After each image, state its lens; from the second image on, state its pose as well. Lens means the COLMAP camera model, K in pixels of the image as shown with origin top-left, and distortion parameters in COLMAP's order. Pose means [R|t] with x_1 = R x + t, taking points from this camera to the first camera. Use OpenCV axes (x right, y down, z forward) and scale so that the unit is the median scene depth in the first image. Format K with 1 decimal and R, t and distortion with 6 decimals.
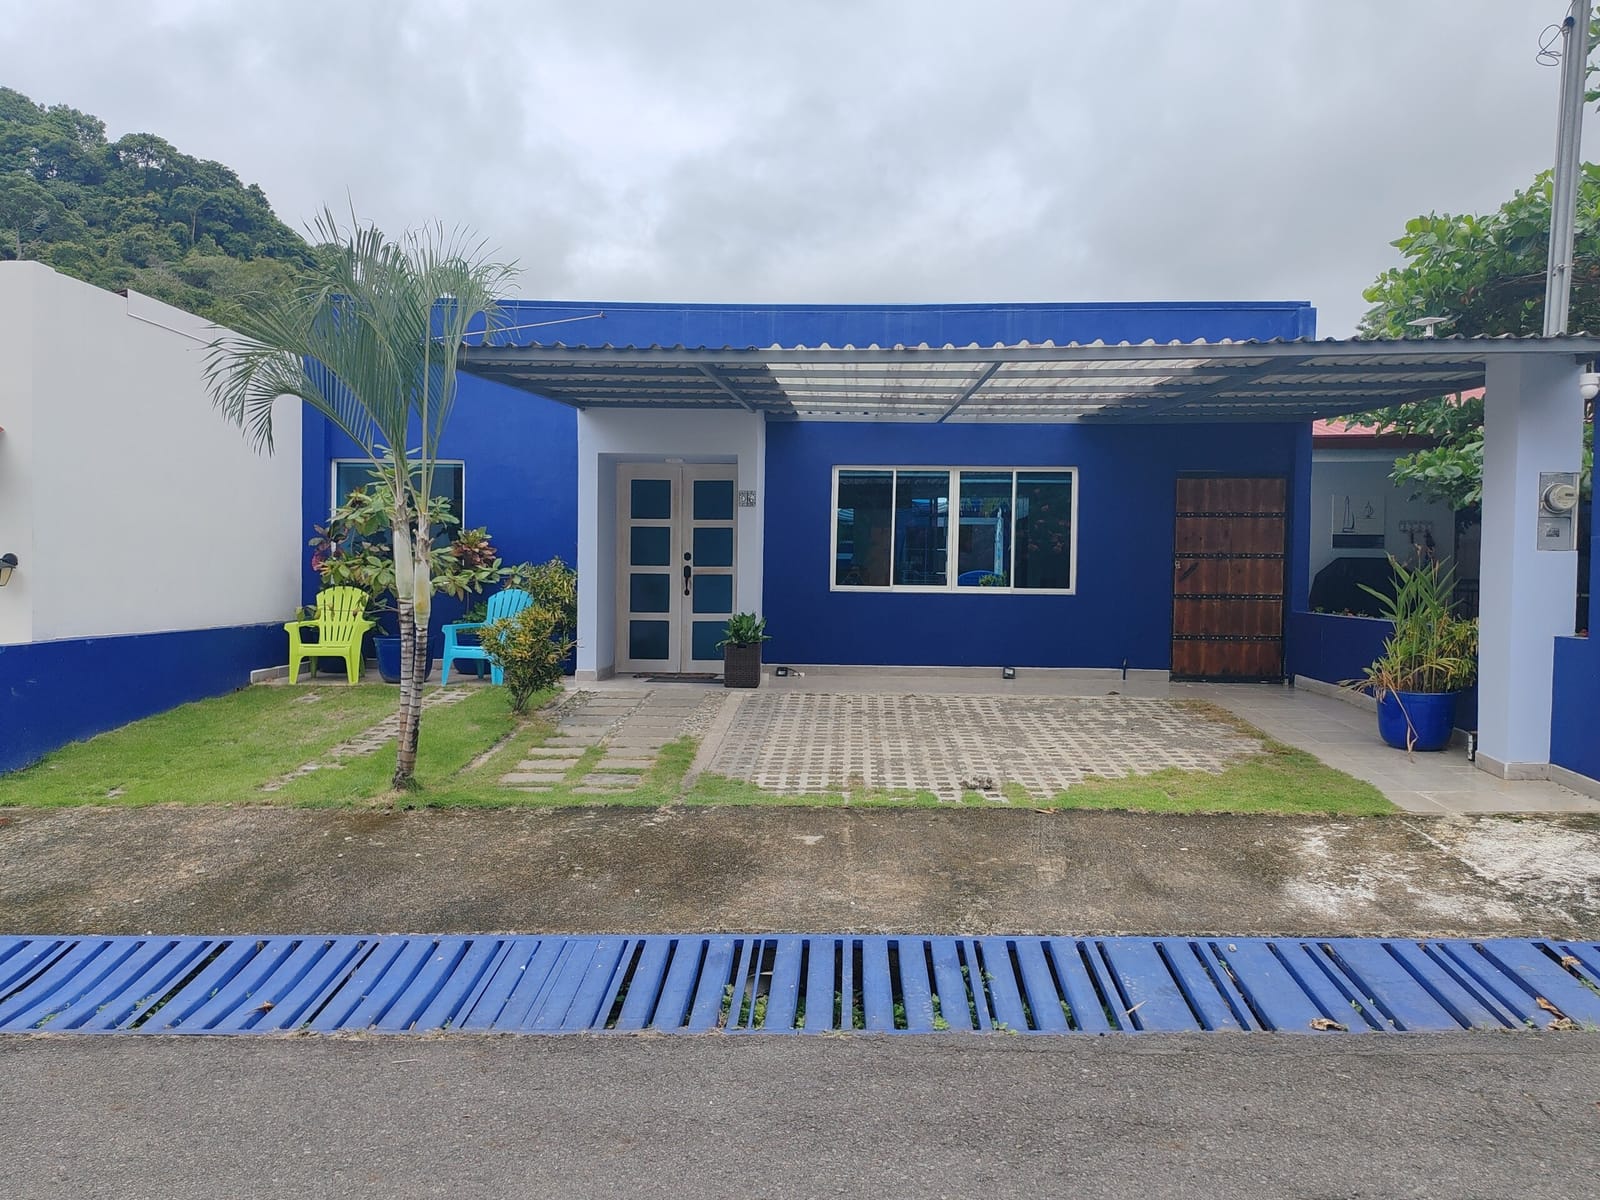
lens RADIAL K [[1208.3, 0, 799.8], [0, 1208.3, 596.0], [0, 0, 1]] dist [0.079579, -0.111454]
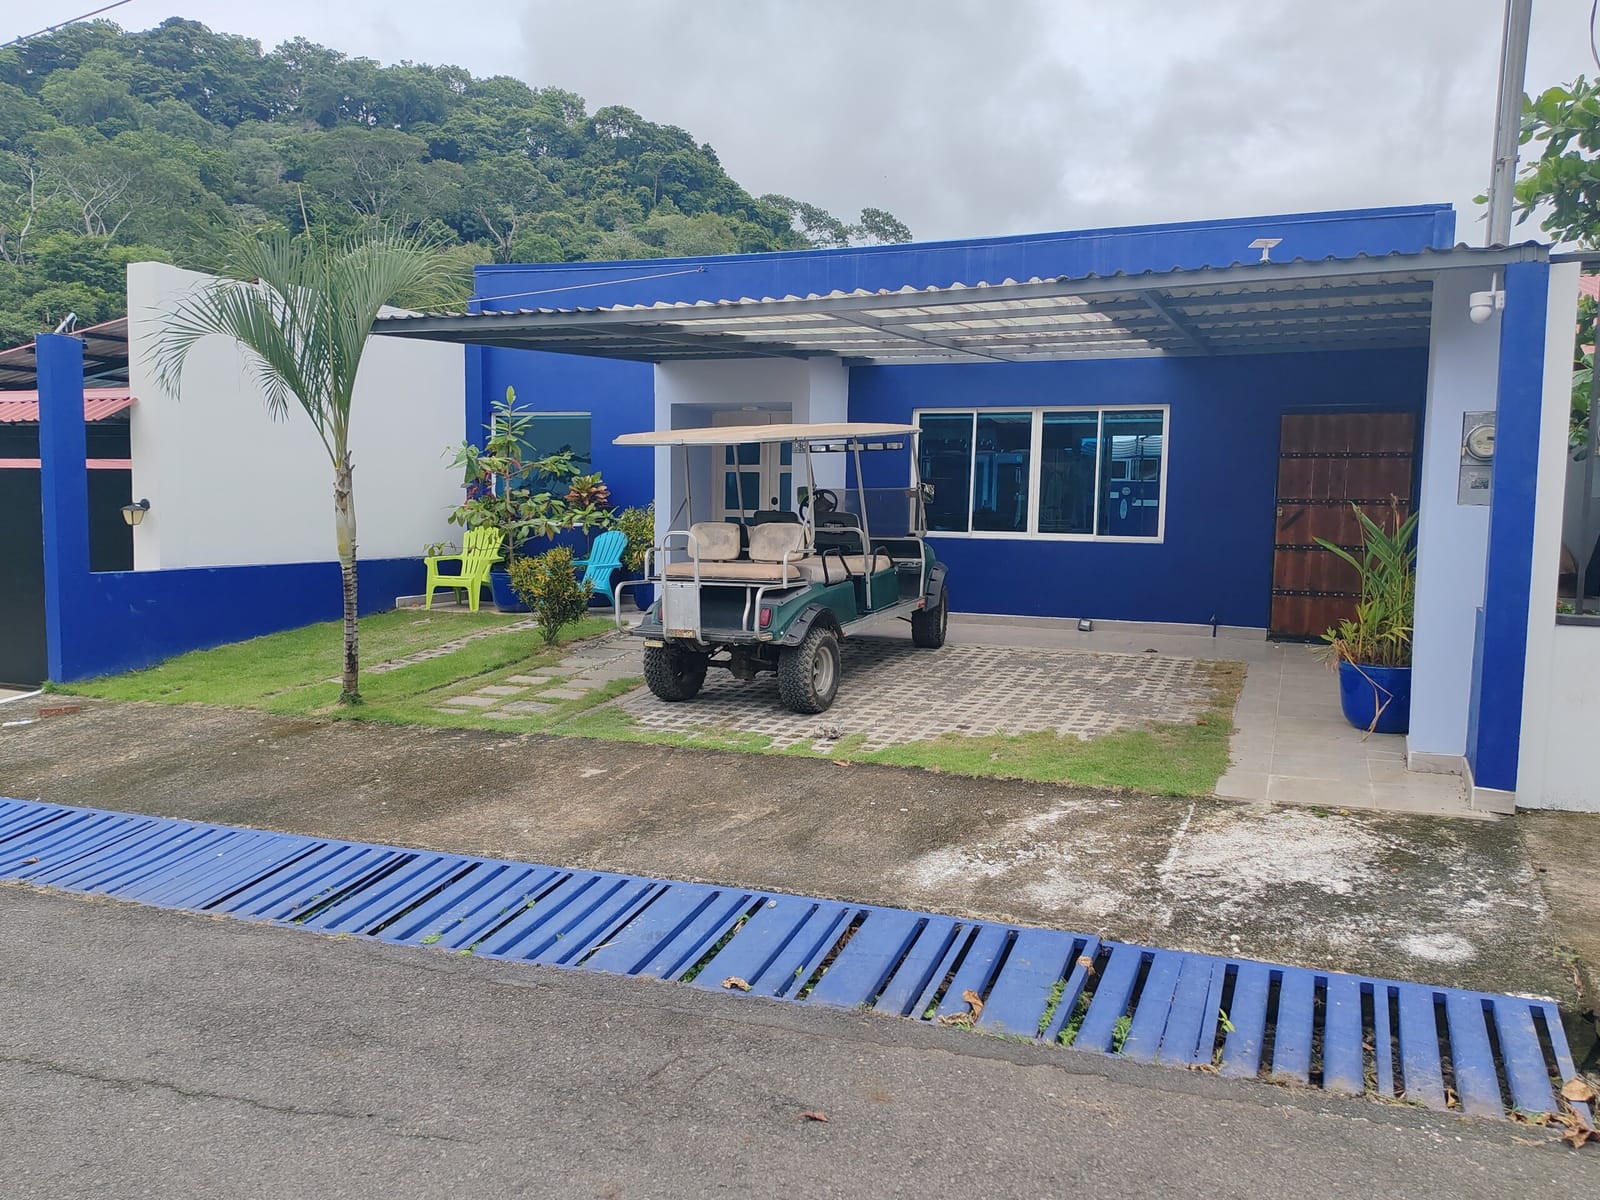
lens RADIAL K [[1203.9, 0, 800.0], [0, 1203.9, 600.0], [0, 0, 1]] dist [0.081675, -0.110078]
pose [[0.940183, 0.031915, -0.339172, 0.324648], [-0.012161, 0.998112, 0.060208, -0.011790], [0.340454, -0.052482, 0.938796, 0.035368]]
